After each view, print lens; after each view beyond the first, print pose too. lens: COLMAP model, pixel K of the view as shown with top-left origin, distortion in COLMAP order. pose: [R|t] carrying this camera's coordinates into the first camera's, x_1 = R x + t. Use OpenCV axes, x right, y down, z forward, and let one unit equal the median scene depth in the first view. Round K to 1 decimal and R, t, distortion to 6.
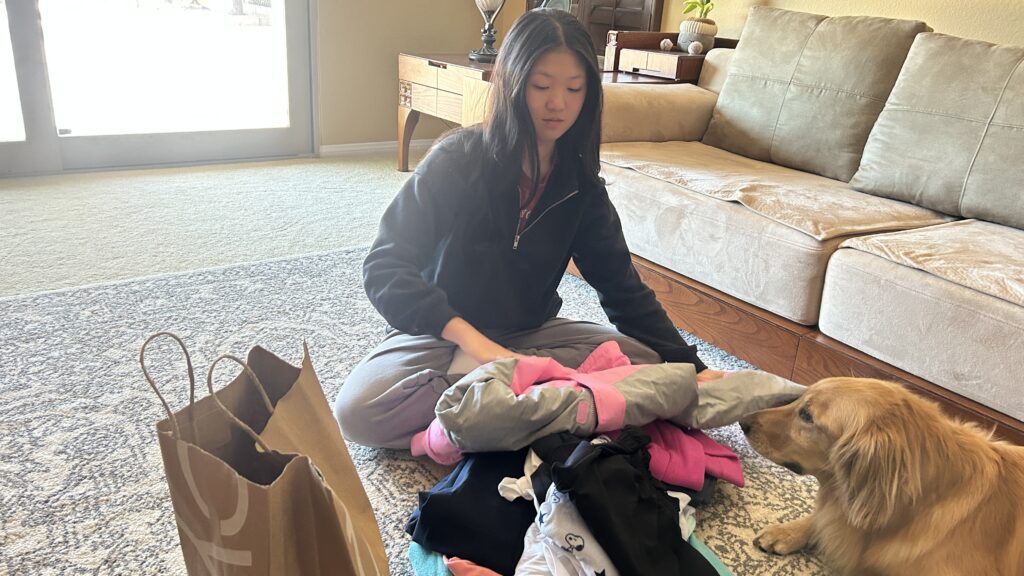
lens RADIAL K [[786.5, 0, 512.0], [0, 786.5, 288.0], [0, 0, 1]] dist [0.078380, -0.075953]
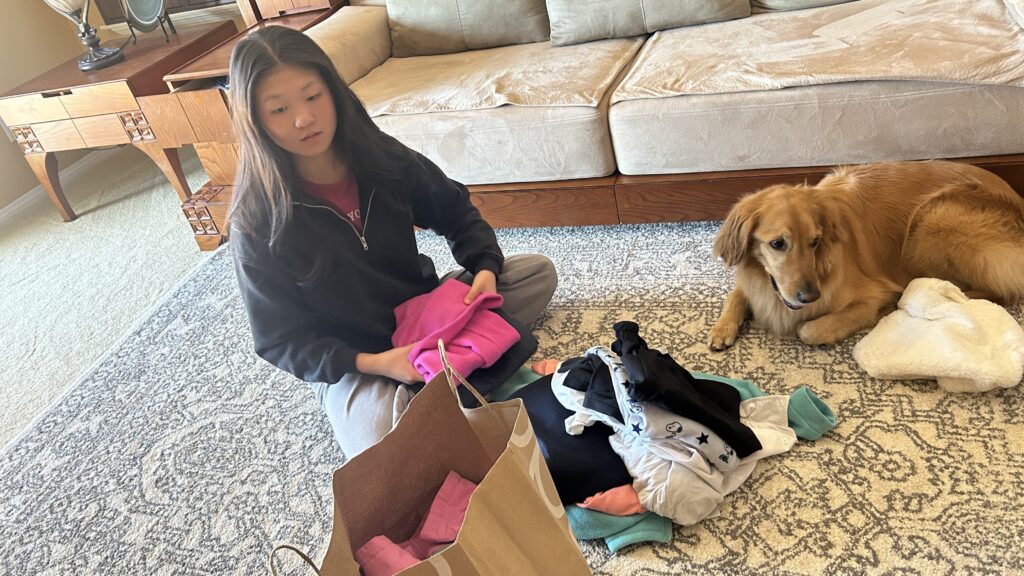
lens RADIAL K [[786.5, 0, 512.0], [0, 786.5, 288.0], [0, 0, 1]] dist [0.078380, -0.075953]
pose [[0.771846, -0.524421, 0.359493, -0.259666], [0.462698, 0.851087, 0.248117, -0.171345], [-0.436078, -0.025171, 0.899557, -0.007191]]
